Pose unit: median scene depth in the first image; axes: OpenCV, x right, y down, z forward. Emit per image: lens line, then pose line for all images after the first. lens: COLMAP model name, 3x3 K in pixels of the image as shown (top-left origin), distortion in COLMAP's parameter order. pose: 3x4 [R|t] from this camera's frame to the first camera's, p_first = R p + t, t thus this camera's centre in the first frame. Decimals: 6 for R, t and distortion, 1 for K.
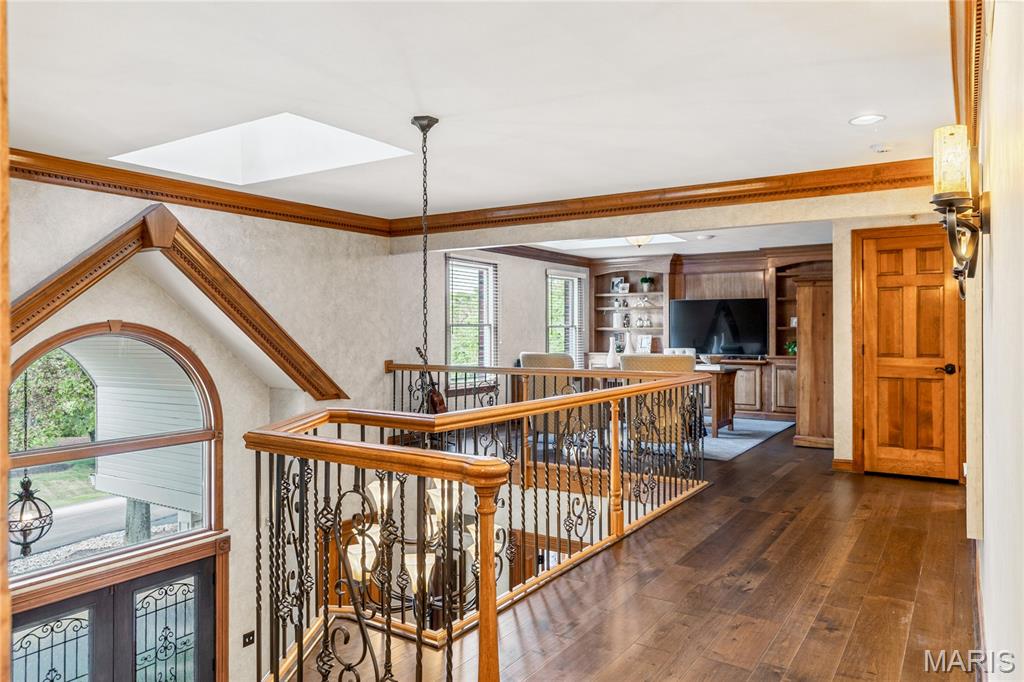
lens RADIAL K [[705.1, 0, 506.4], [0, 705.1, 336.9], [0, 0, 1]] dist [-0.010791, 0.006380]
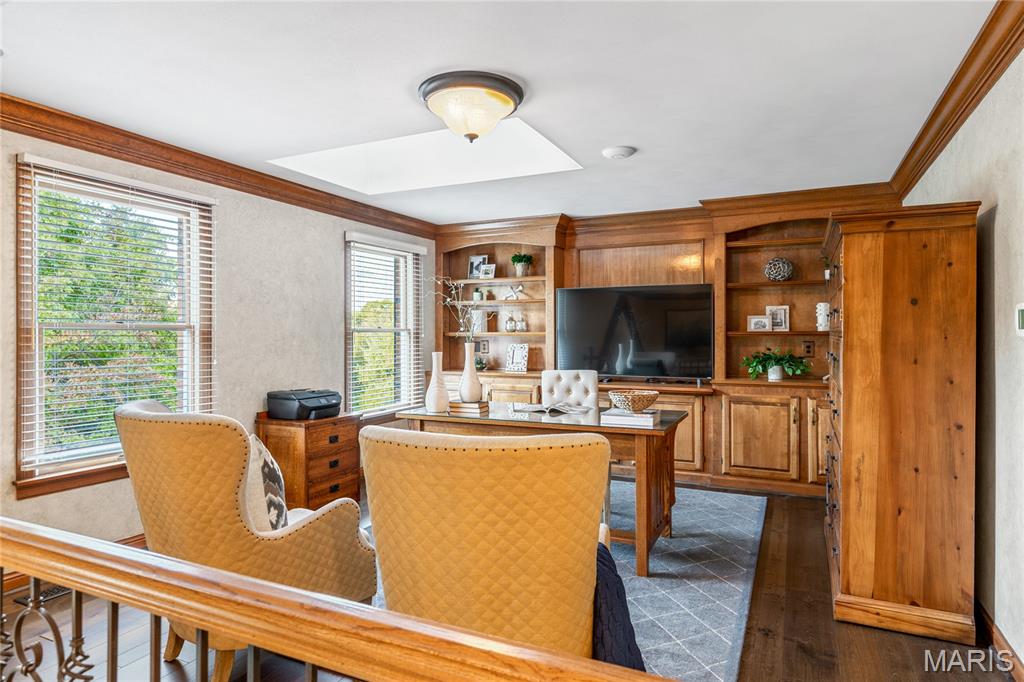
lens RADIAL K [[610.2, 0, 512.6], [0, 610.2, 338.8], [0, 0, 1]] dist [-0.000277, -0.000379]
pose [[0.990370, -0.000604, 0.138446, 0.115841], [0.000629, 1.000000, -0.000140, -0.007057], [-0.138446, 0.000226, 0.990370, 0.454744]]
